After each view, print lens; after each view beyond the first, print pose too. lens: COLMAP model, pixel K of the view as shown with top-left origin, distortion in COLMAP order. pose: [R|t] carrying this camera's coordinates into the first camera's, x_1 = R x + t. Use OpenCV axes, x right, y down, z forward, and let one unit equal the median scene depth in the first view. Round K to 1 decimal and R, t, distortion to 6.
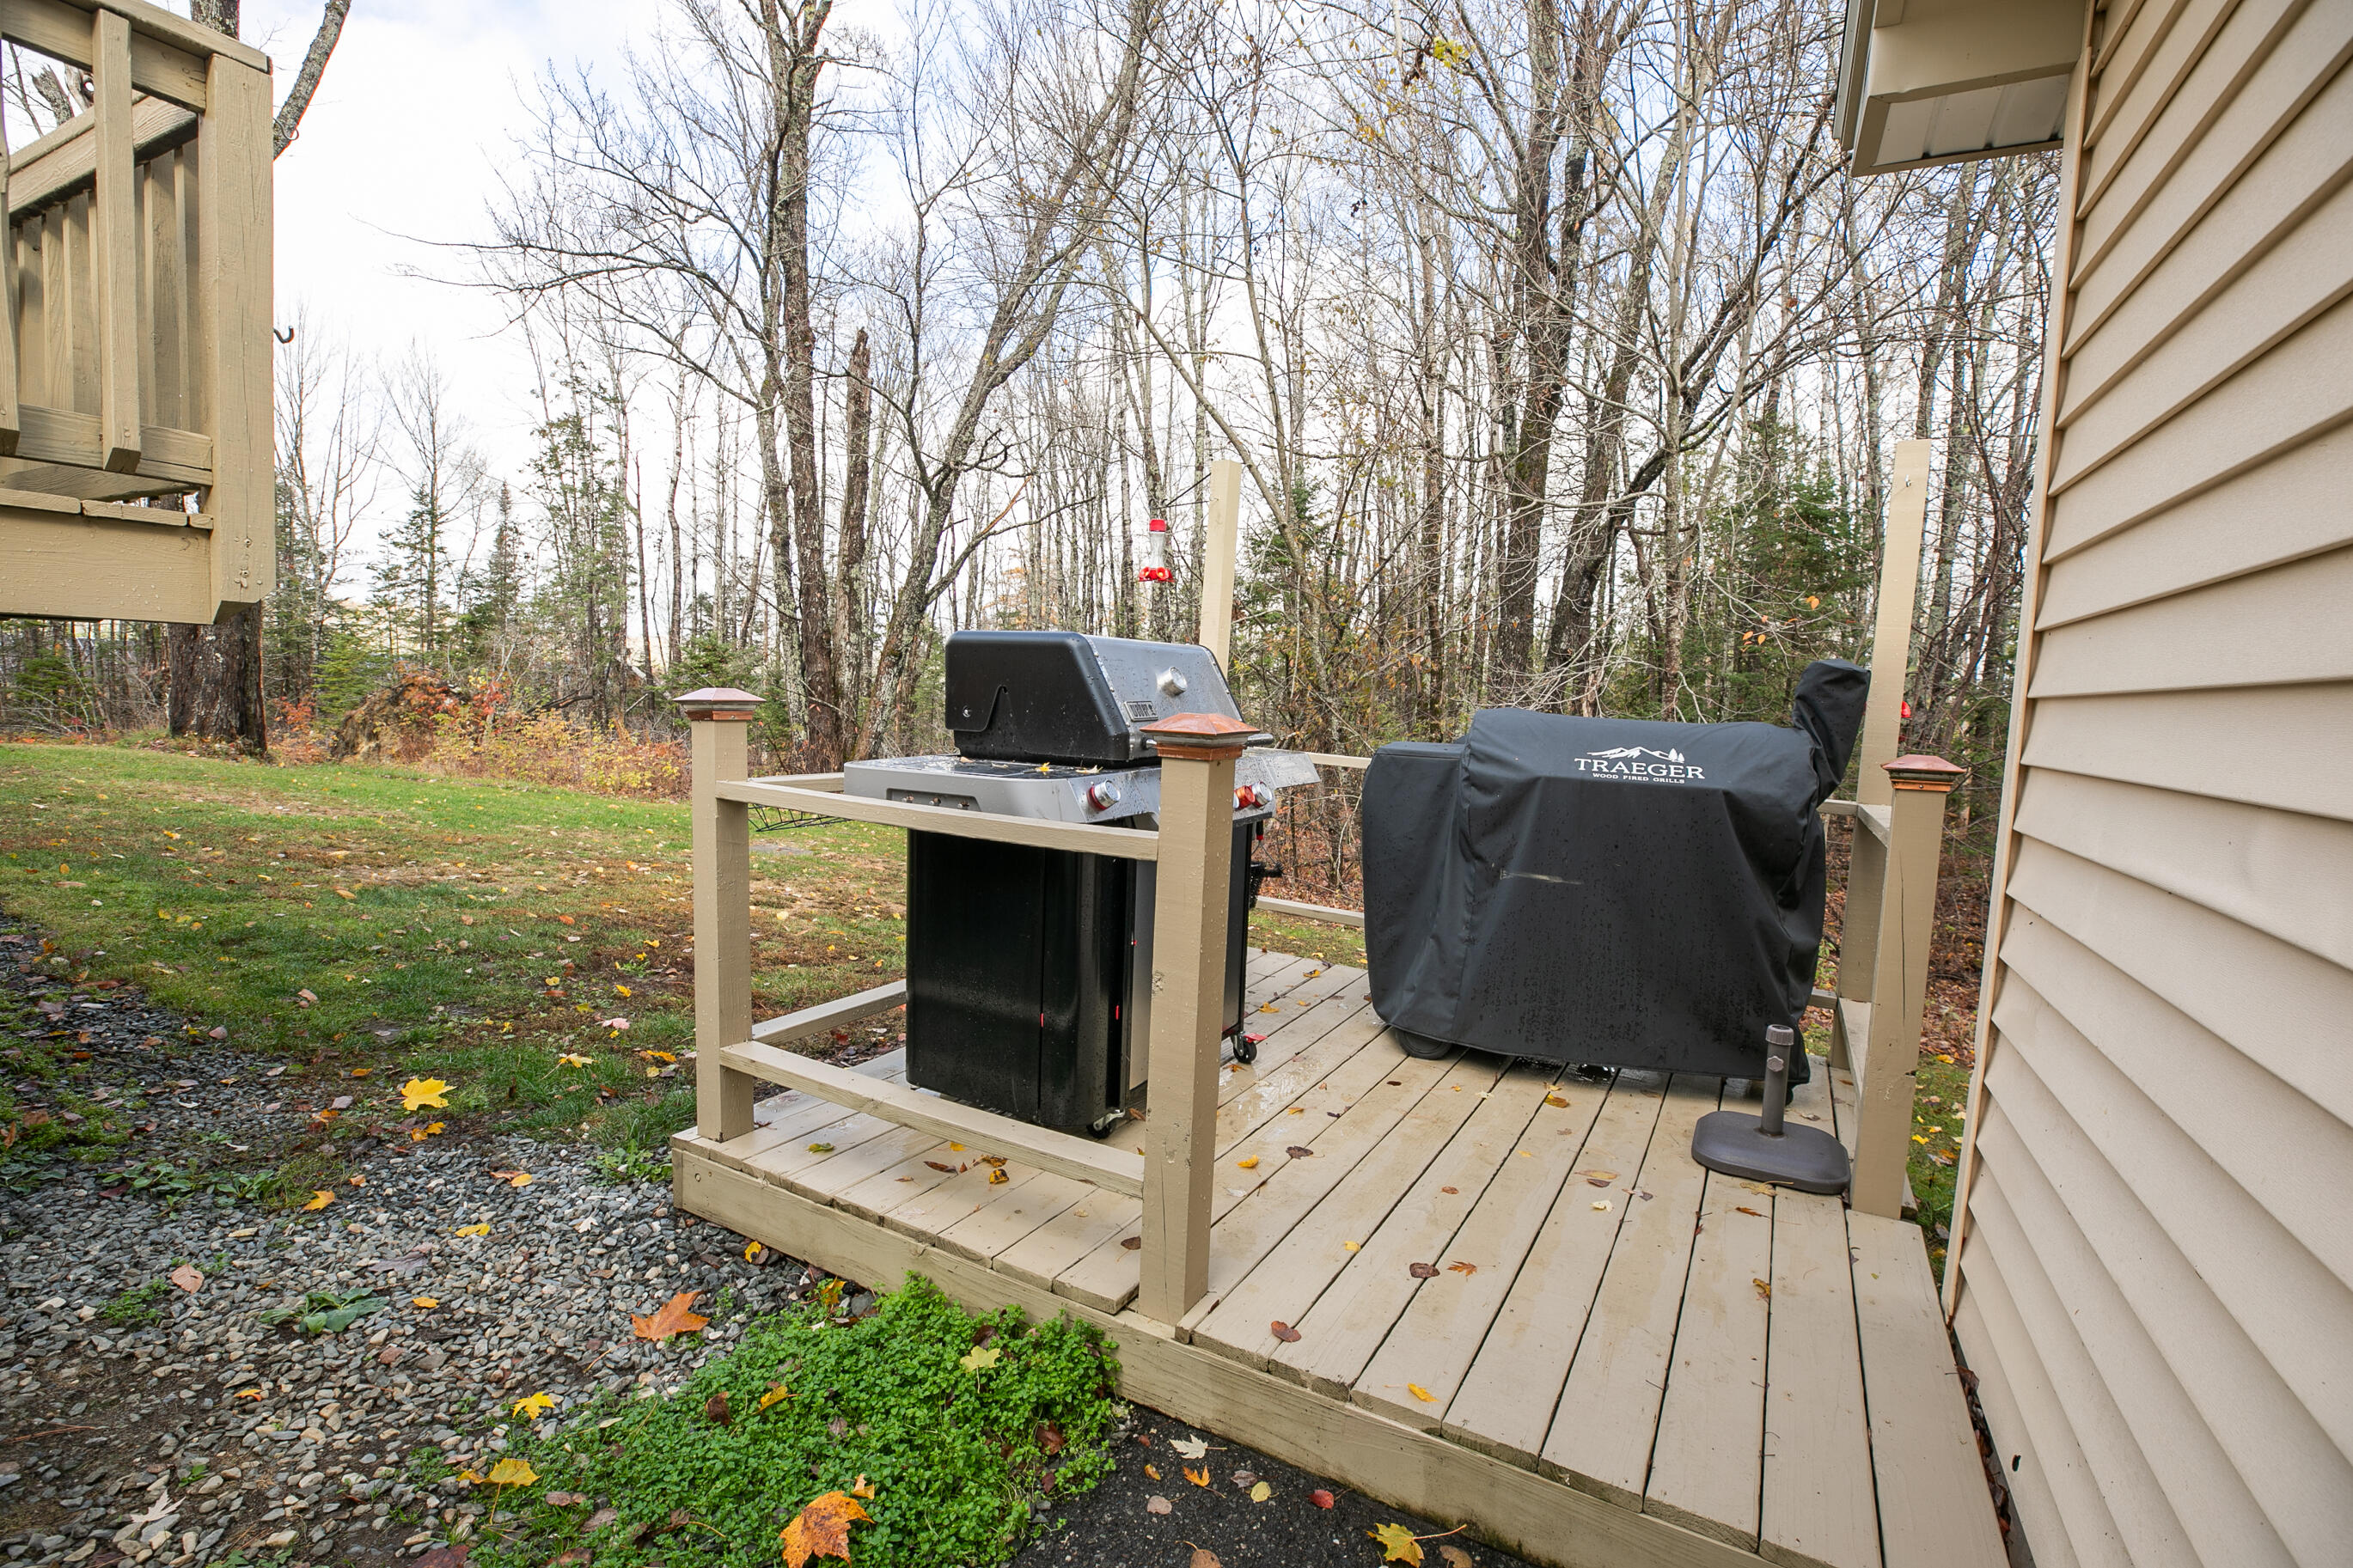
lens RADIAL K [[1051.6, 0, 1157.1], [0, 1051.6, 768.9], [0, 0, 1]] dist [-0.042426, 0.012845]
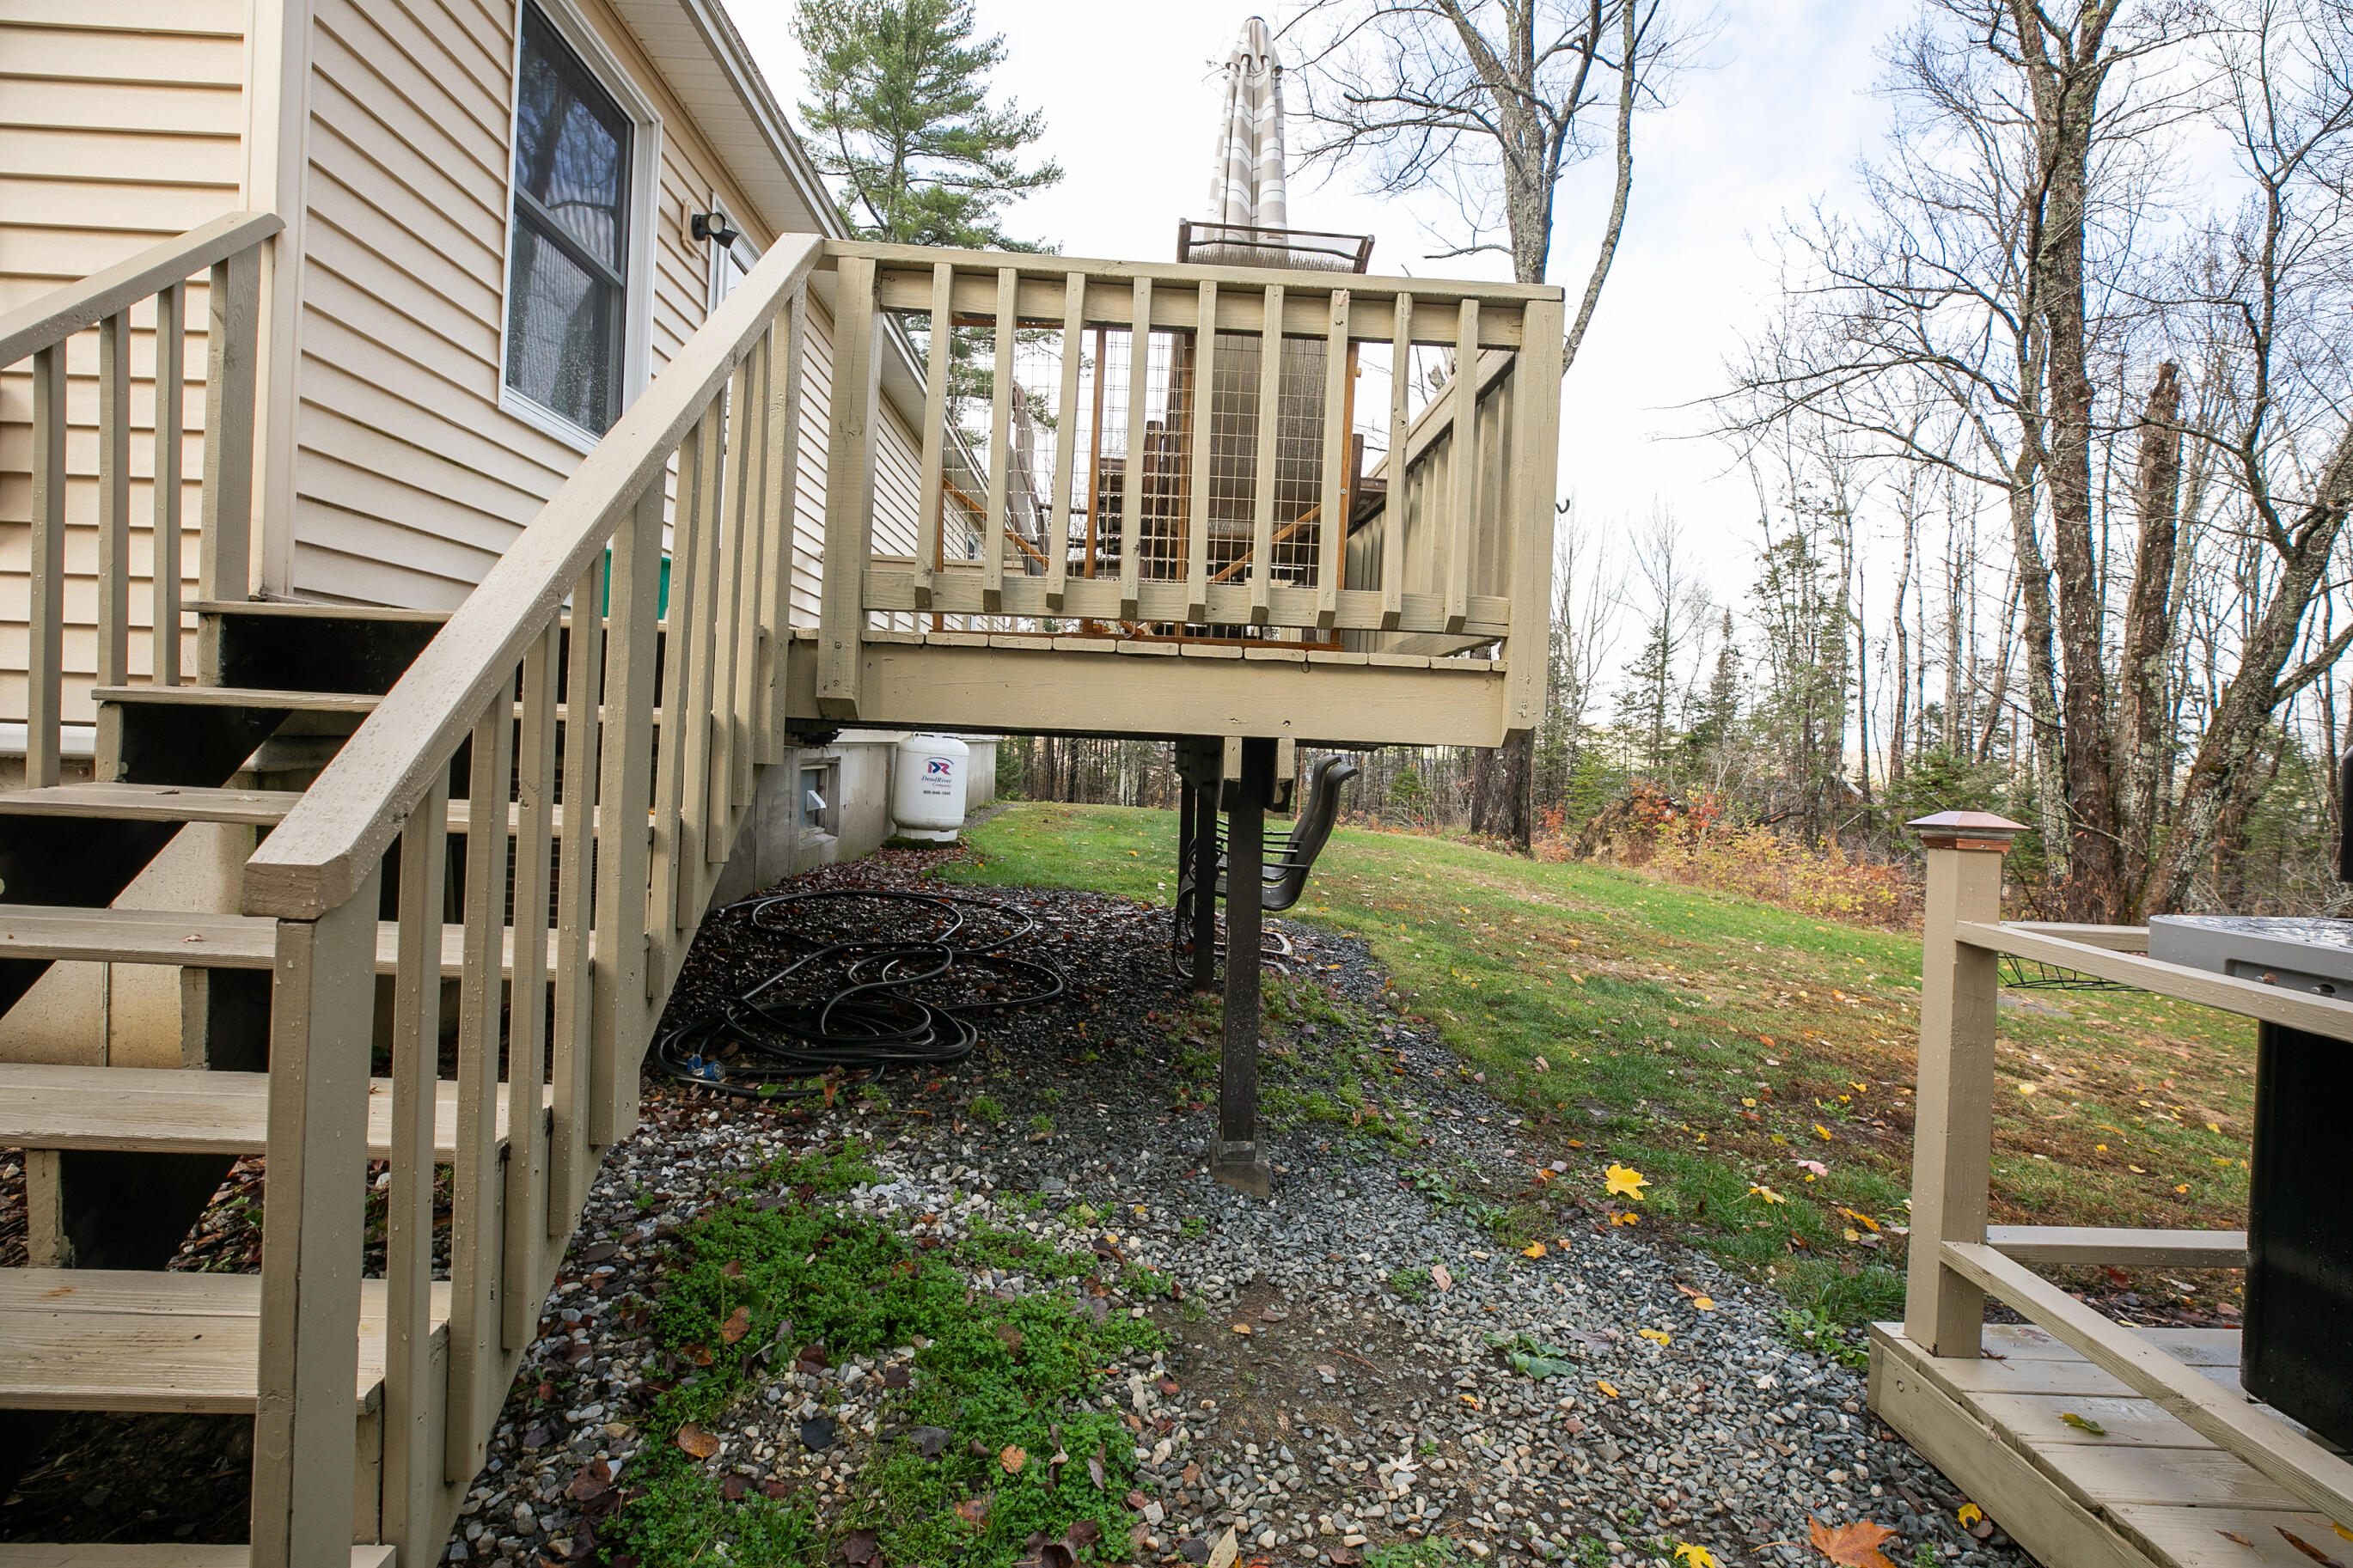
lens RADIAL K [[1051.6, 0, 1190.6], [0, 1051.6, 770.1], [0, 0, 1]] dist [-0.042426, 0.012845]
pose [[0.514639, -0.004177, -0.857397, -0.015861], [-0.090085, 0.994190, -0.058915, -0.002519], [0.852661, 0.107558, 0.511273, 0.018485]]
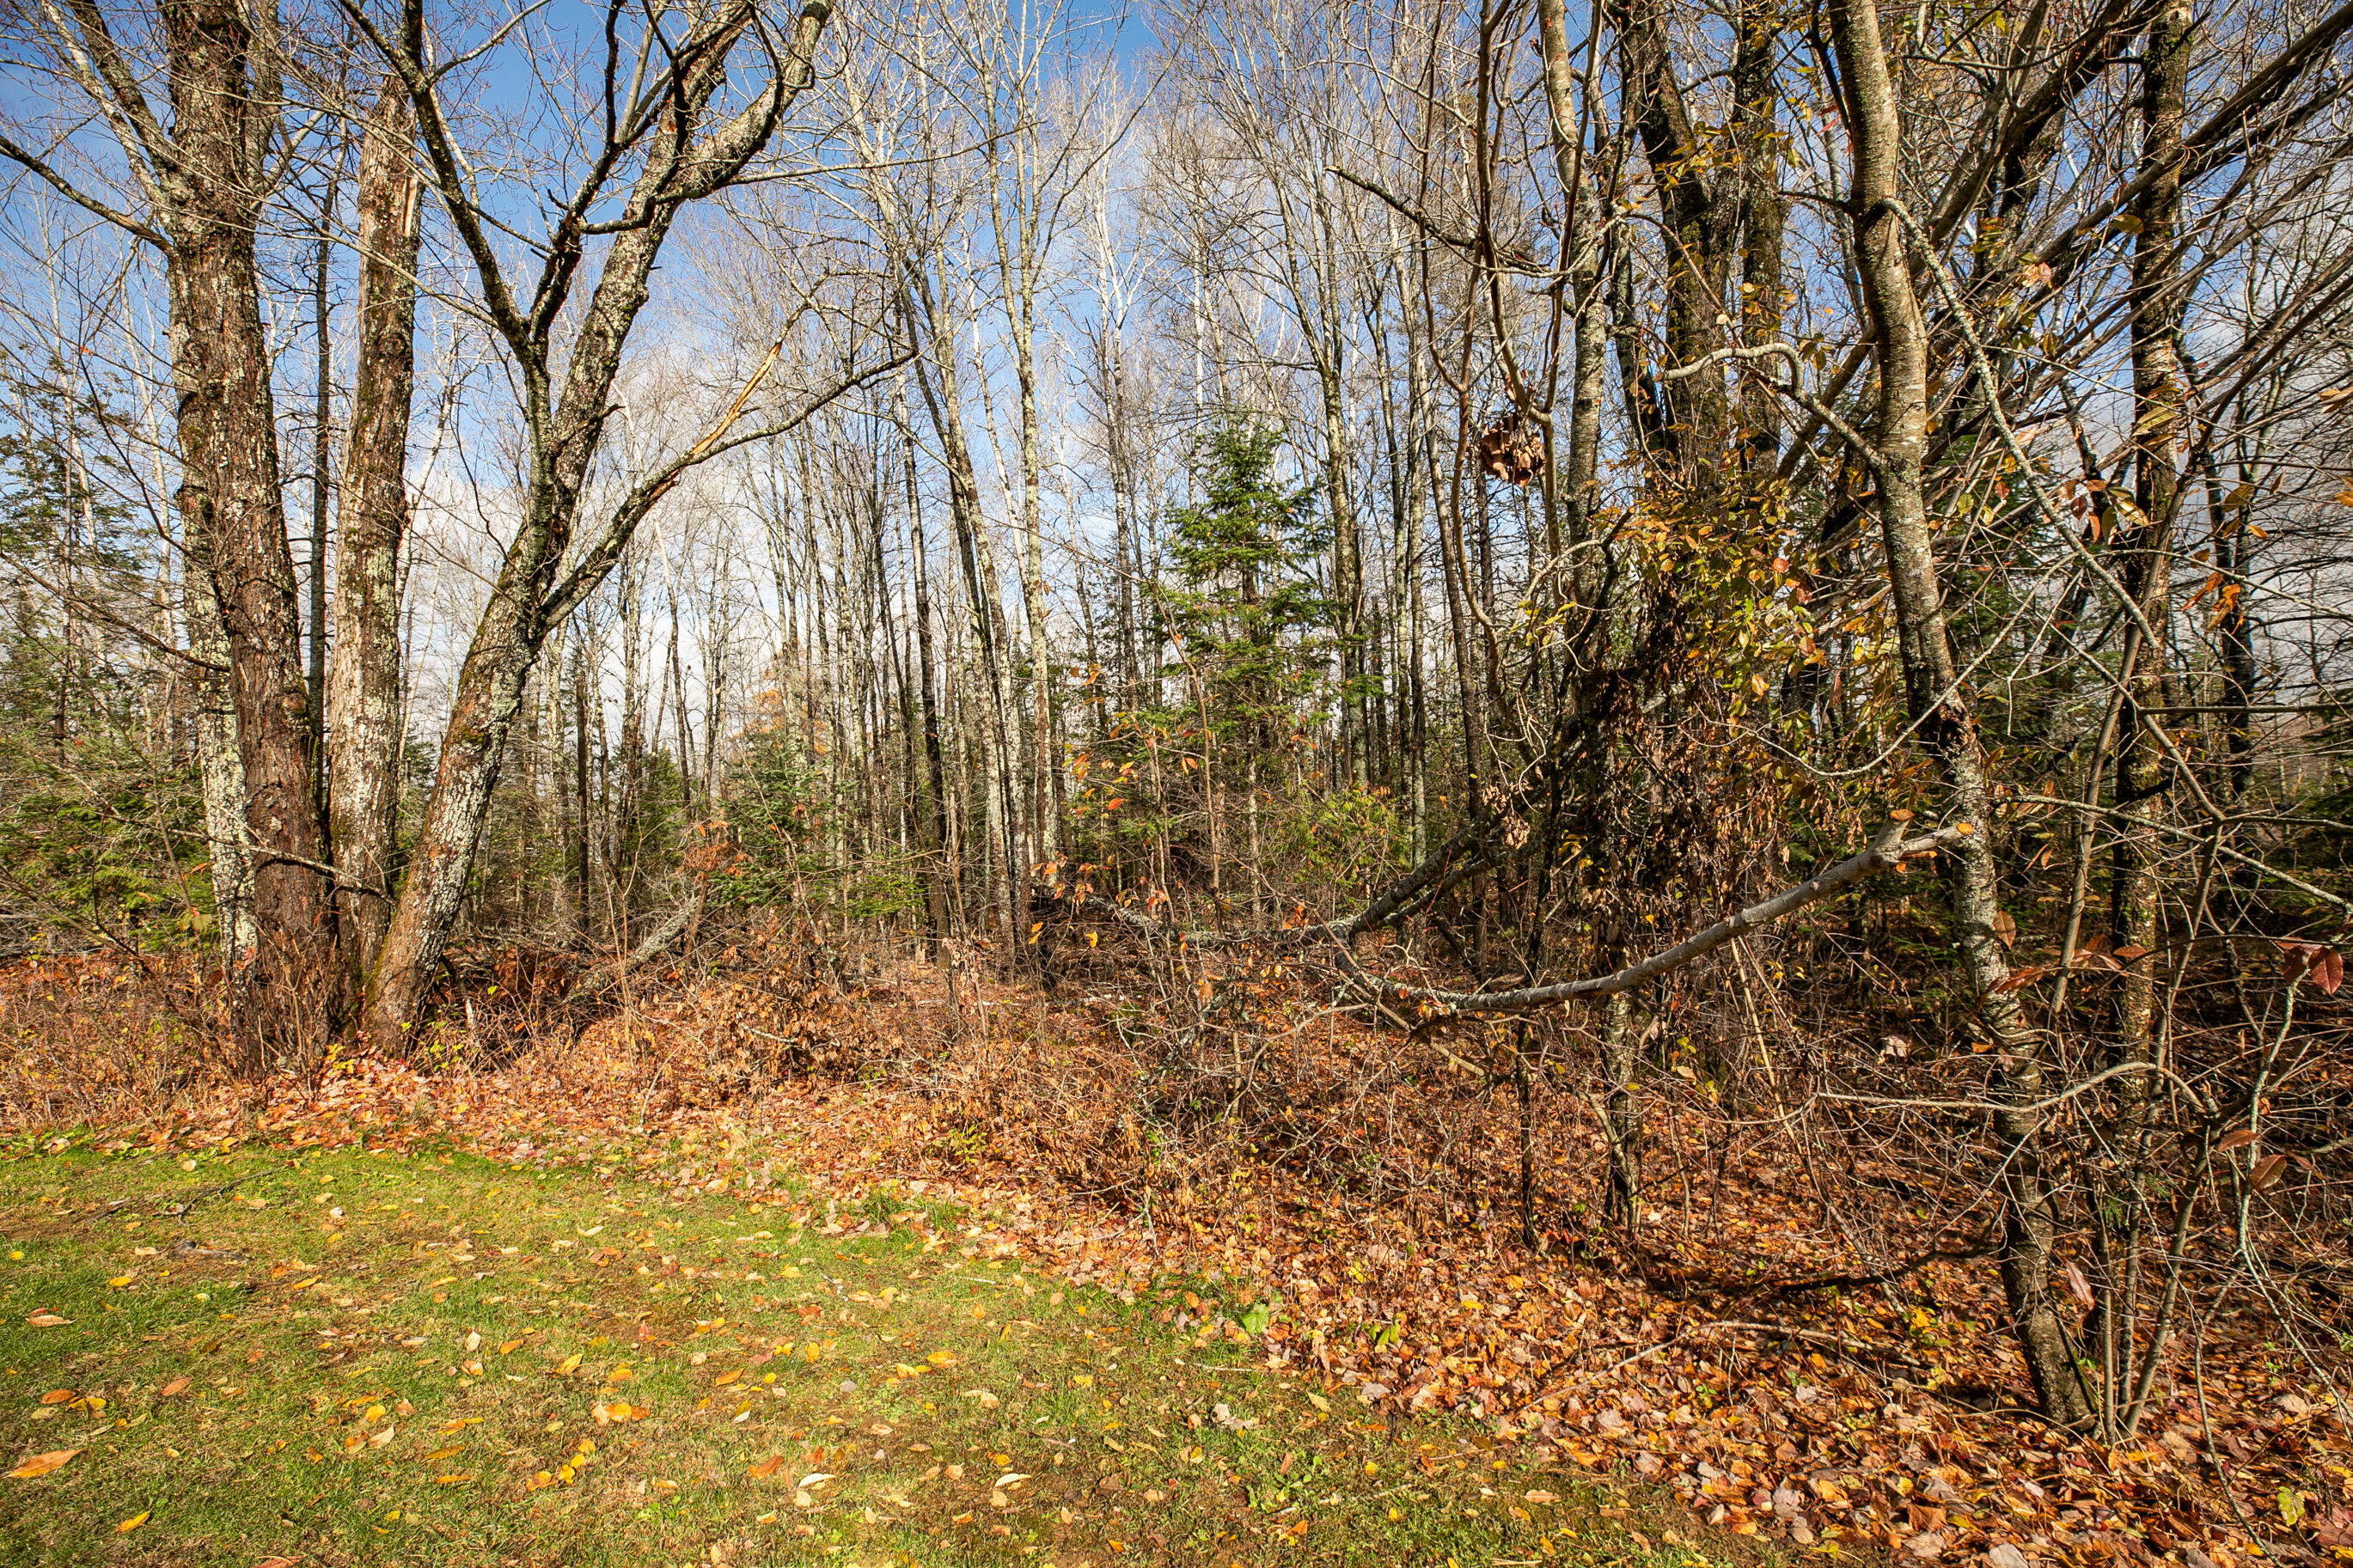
lens RADIAL K [[1051.6, 0, 1181.2], [0, 1051.6, 773.8], [0, 0, 1]] dist [-0.042426, 0.012845]
pose [[0.972952, -0.055622, 0.224211, -0.318303], [0.081574, 0.990777, -0.108199, -0.123791], [-0.216125, 0.123562, 0.968516, 3.037822]]
